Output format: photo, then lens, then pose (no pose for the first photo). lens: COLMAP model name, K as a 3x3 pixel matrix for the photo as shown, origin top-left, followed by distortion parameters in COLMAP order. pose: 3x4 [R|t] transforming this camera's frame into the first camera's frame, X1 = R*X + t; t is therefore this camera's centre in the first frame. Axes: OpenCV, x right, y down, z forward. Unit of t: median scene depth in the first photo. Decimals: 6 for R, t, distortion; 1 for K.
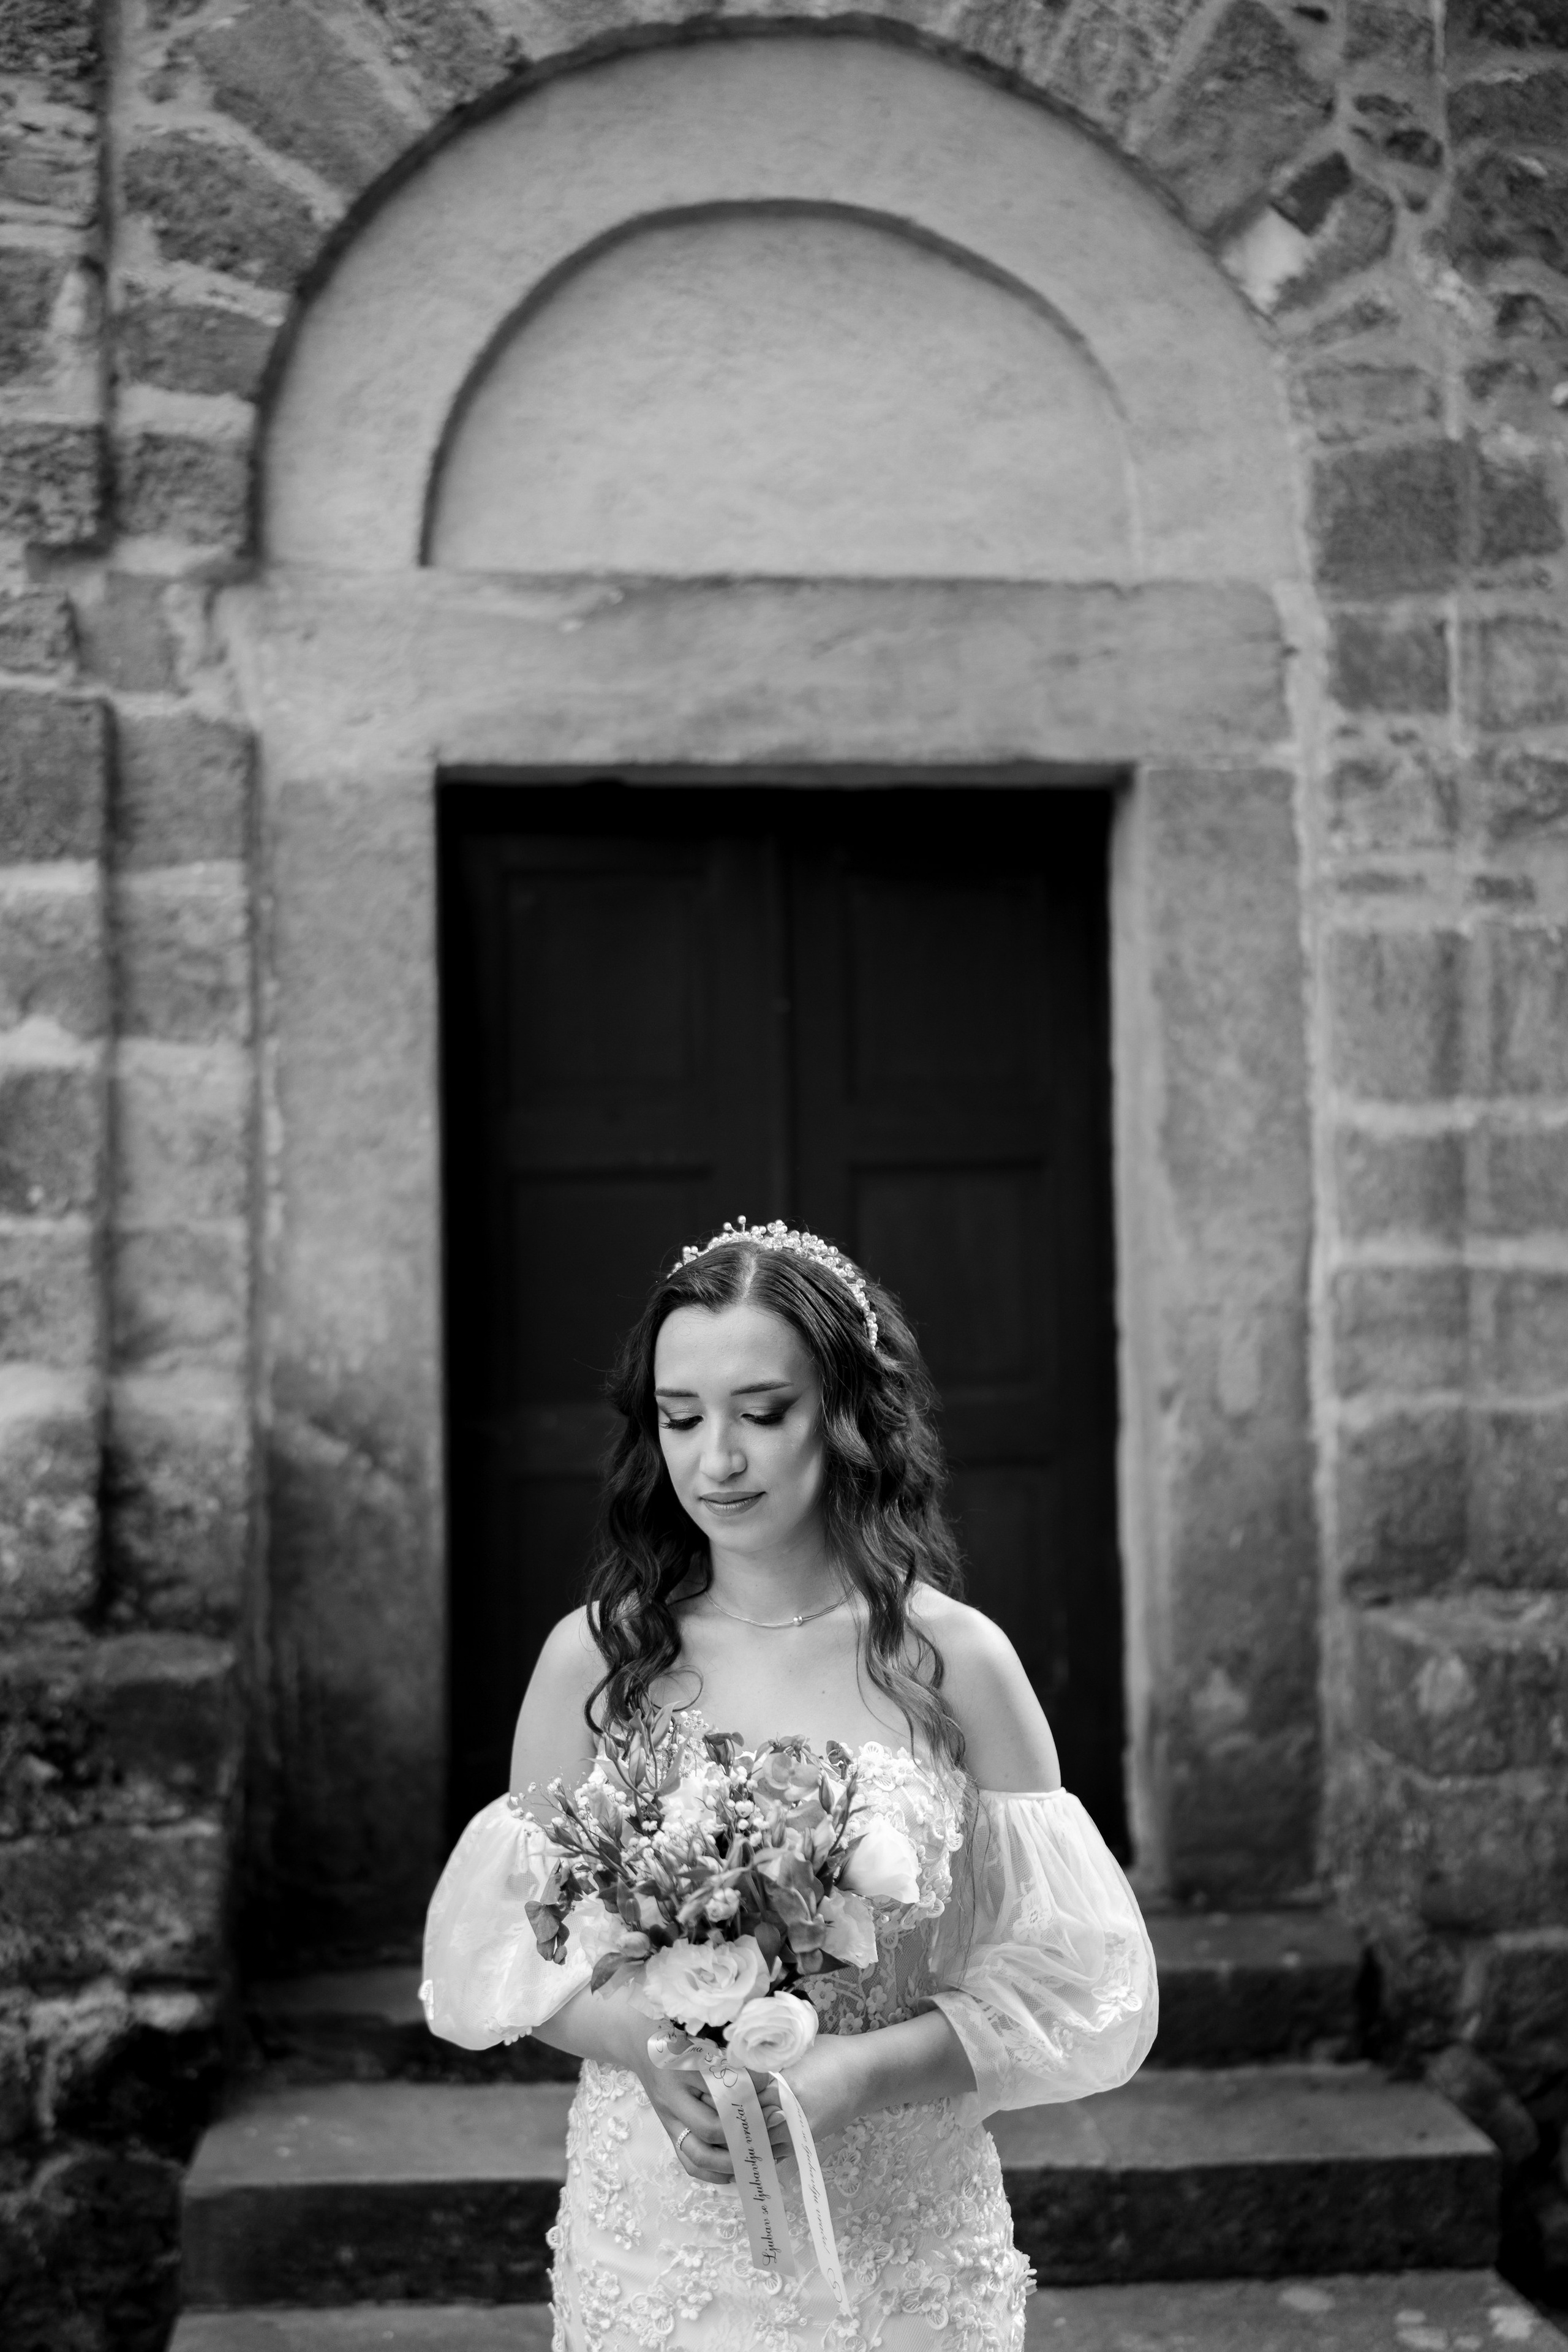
lens RADIAL K [[2180.6, 0, 786.7], [0, 2180.6, 1197.6], [0, 0, 1]] dist [0.010906, 0.000000]
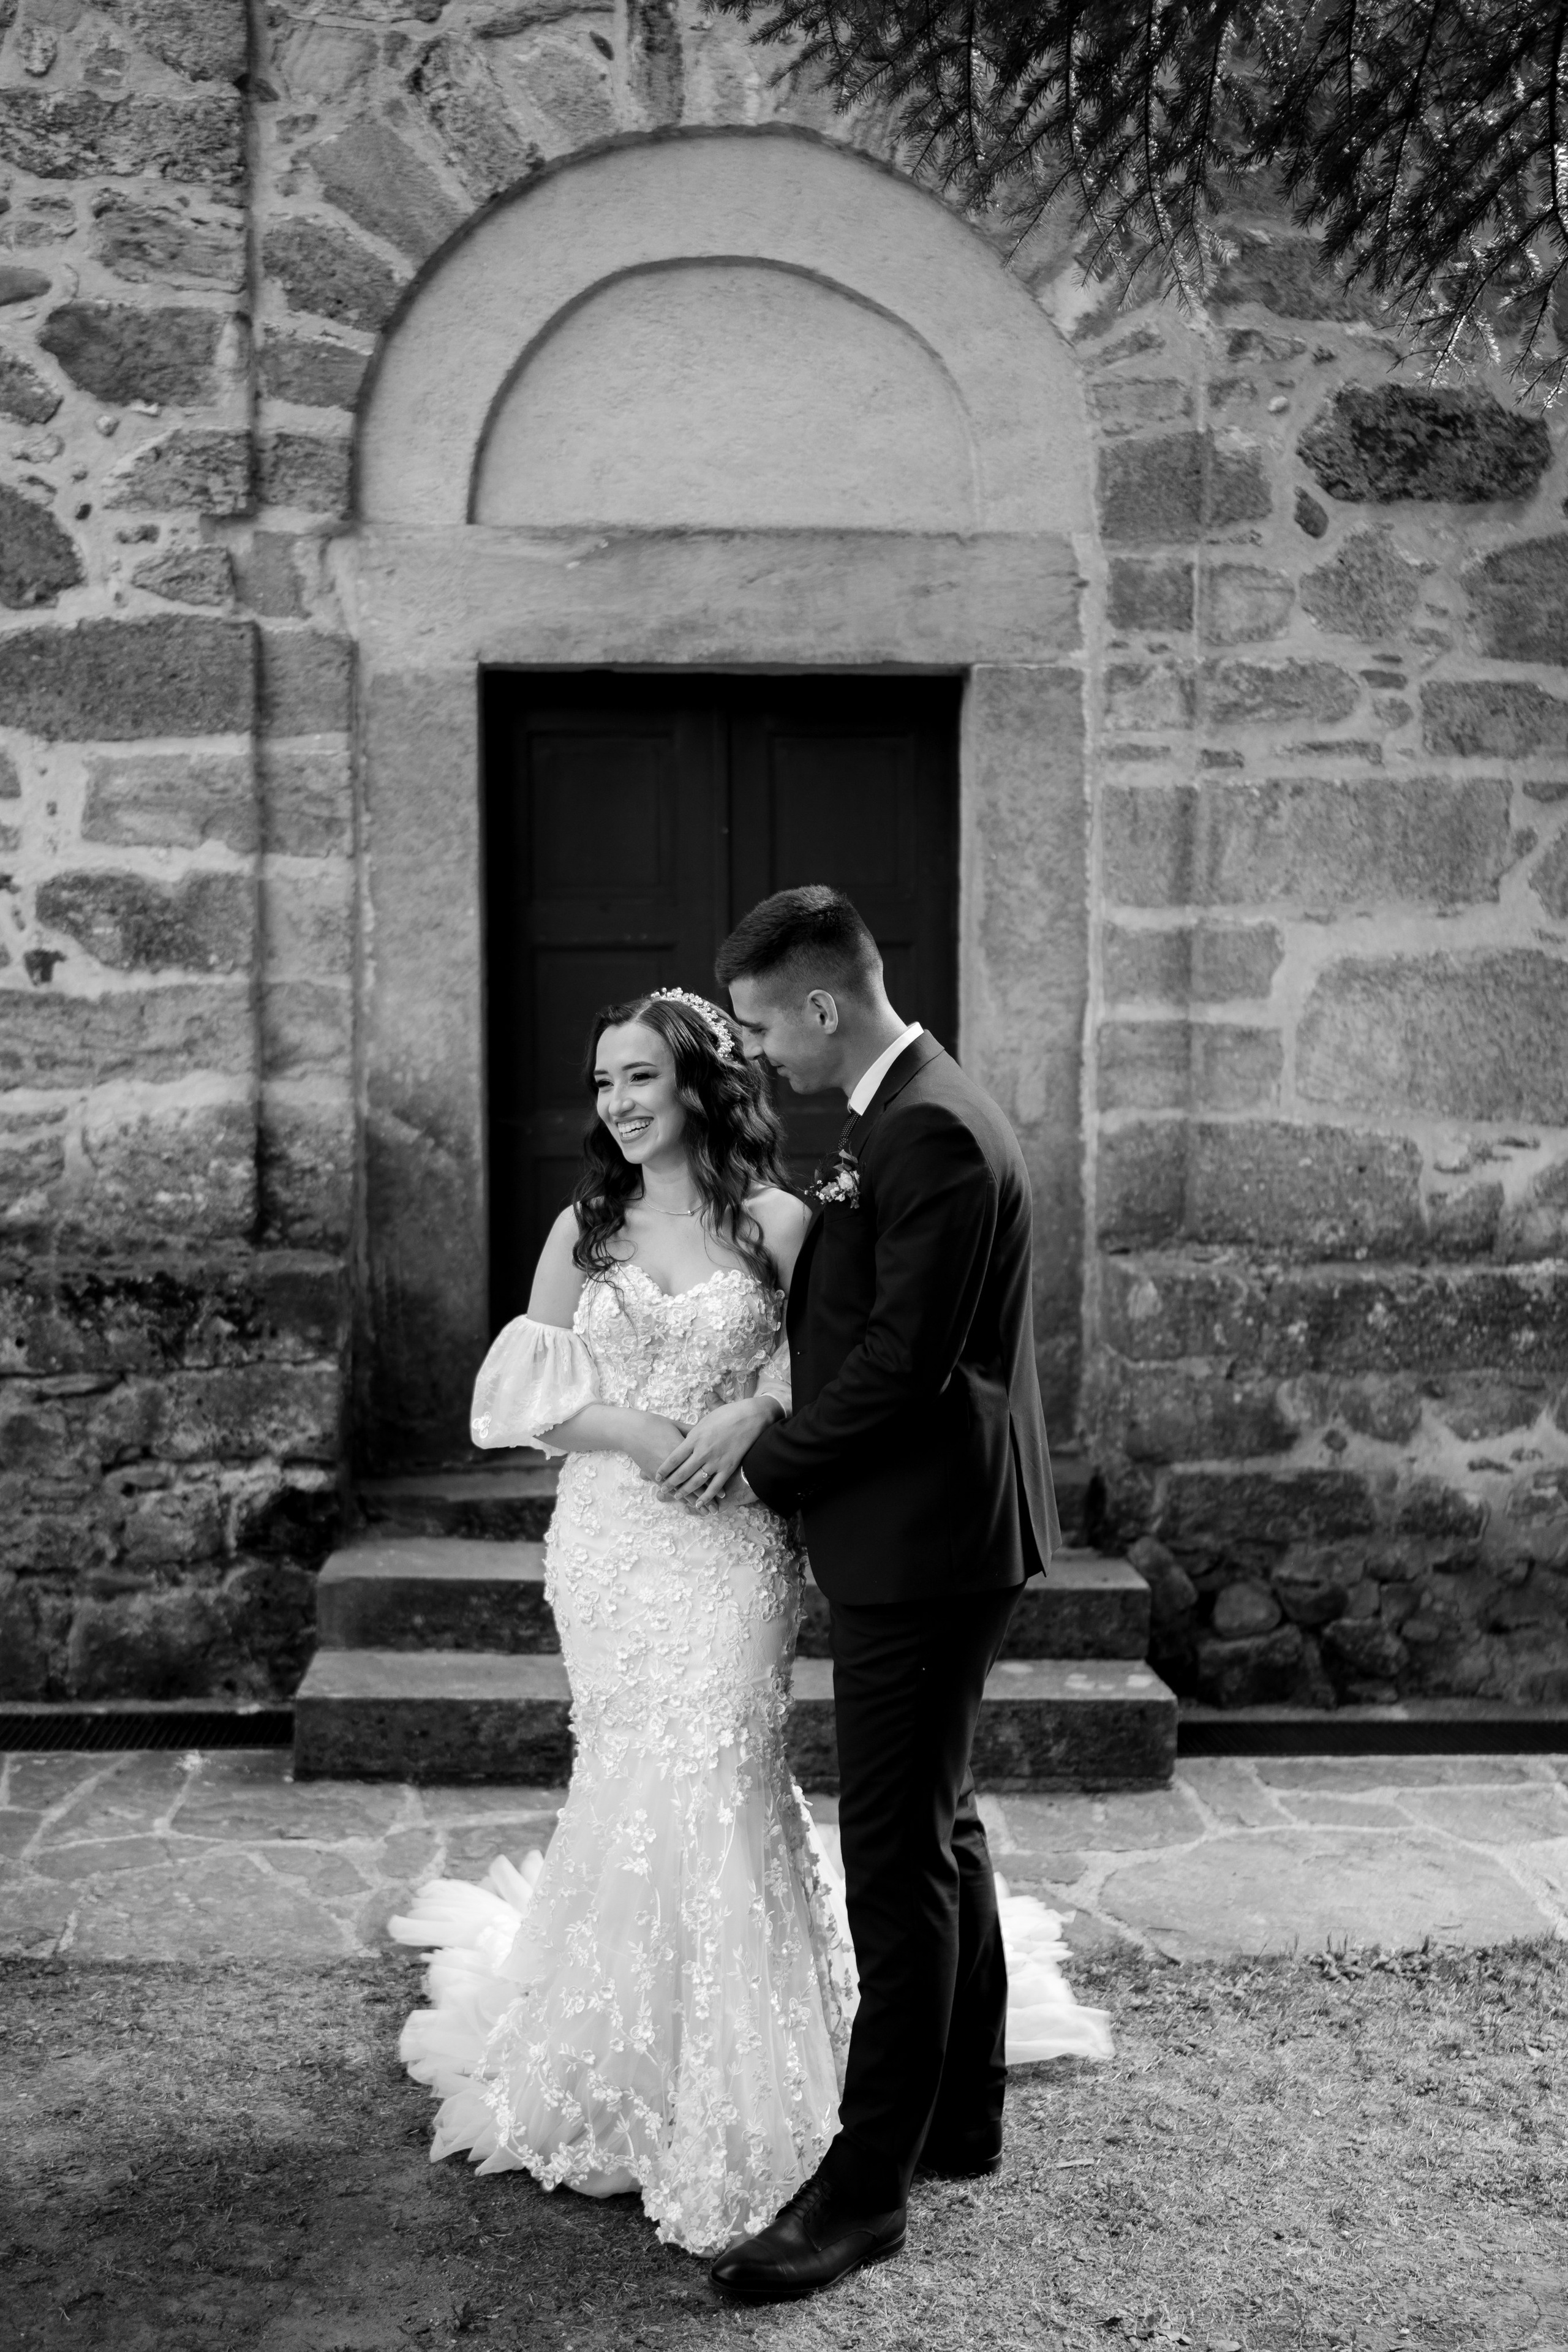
lens RADIAL K [[2180.6, 0, 814.6], [0, 2180.6, 1170.5], [0, 0, 1]] dist [0.010906, 0.000000]
pose [[0.999282, 0.018975, -0.032779, 0.116500], [-0.015508, 0.994564, 0.102970, -0.016530], [0.034555, -0.102388, 0.994144, -0.470307]]
